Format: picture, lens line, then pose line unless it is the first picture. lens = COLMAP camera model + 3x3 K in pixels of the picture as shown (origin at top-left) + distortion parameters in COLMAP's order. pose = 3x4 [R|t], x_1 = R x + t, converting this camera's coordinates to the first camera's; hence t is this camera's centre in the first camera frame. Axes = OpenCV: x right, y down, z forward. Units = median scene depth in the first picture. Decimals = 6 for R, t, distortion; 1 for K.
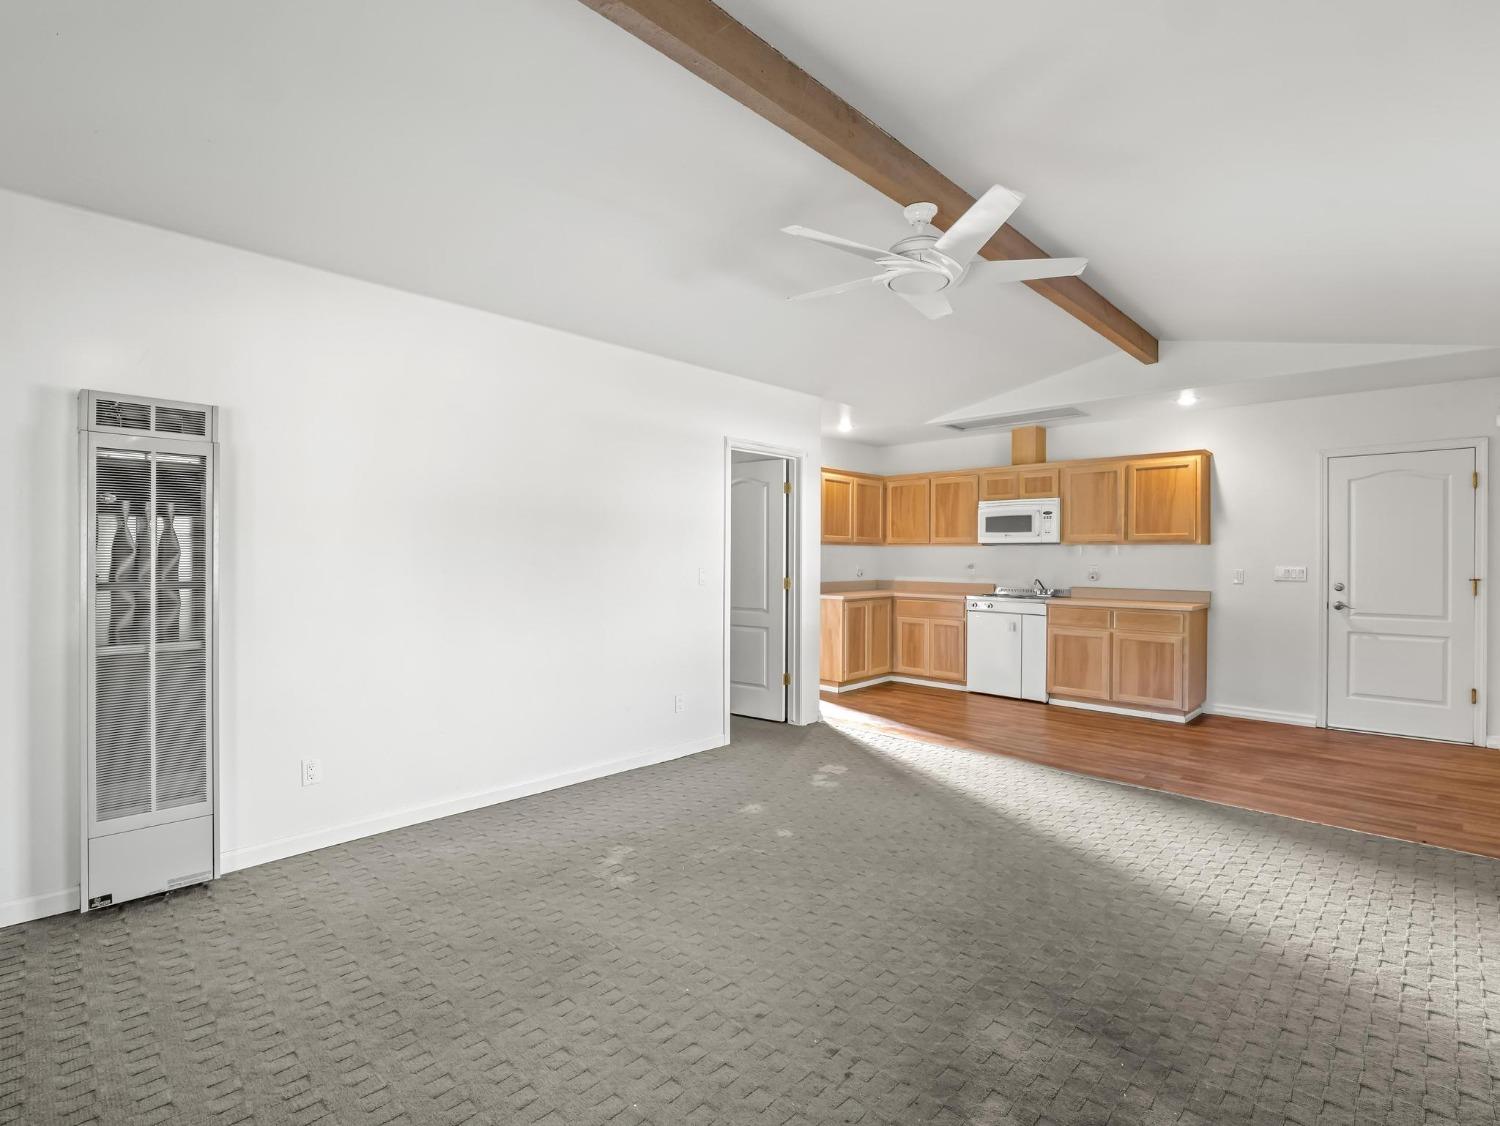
lens RADIAL K [[709.7, 0, 748.8], [0, 709.7, 550.3], [0, 0, 1]] dist [-0.024066, -0.000416]
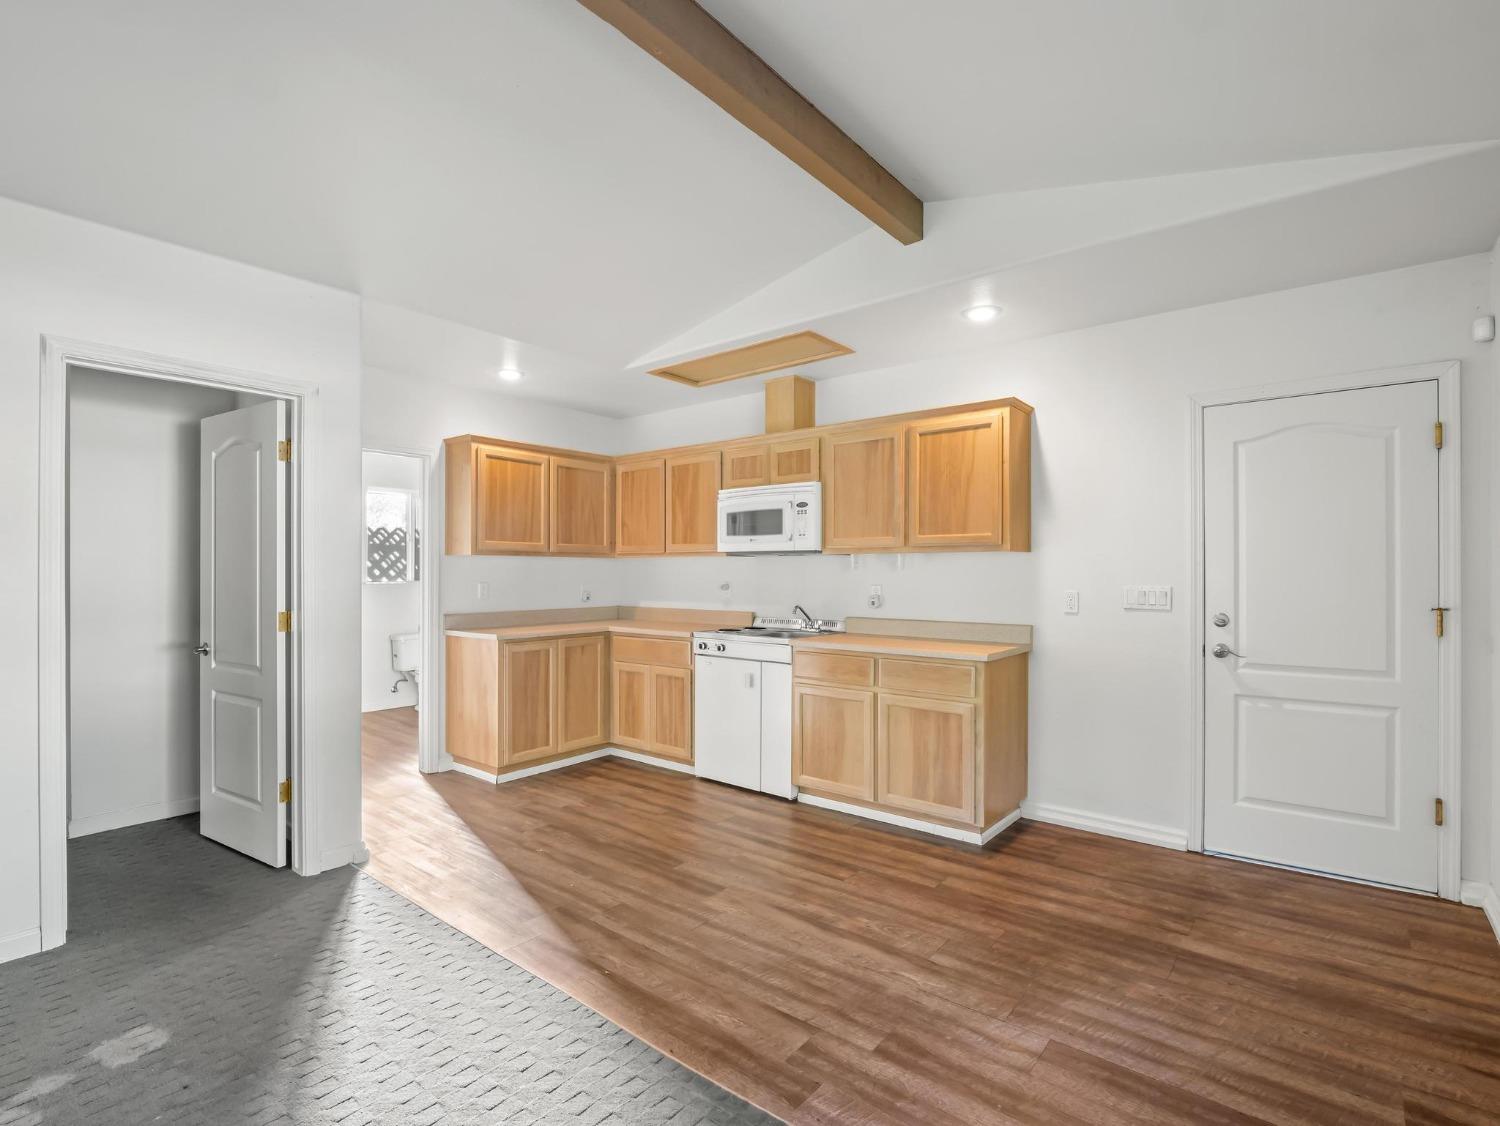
lens RADIAL K [[725.6, 0, 750.0], [0, 725.6, 563.0], [0, 0, 1]] dist [-0.004065, -0.011056]
pose [[0.995671, -0.003139, 0.092894, 0.323381], [0.003581, 0.999983, -0.004589, 0.003695], [-0.092878, 0.004902, 0.995665, 0.349957]]
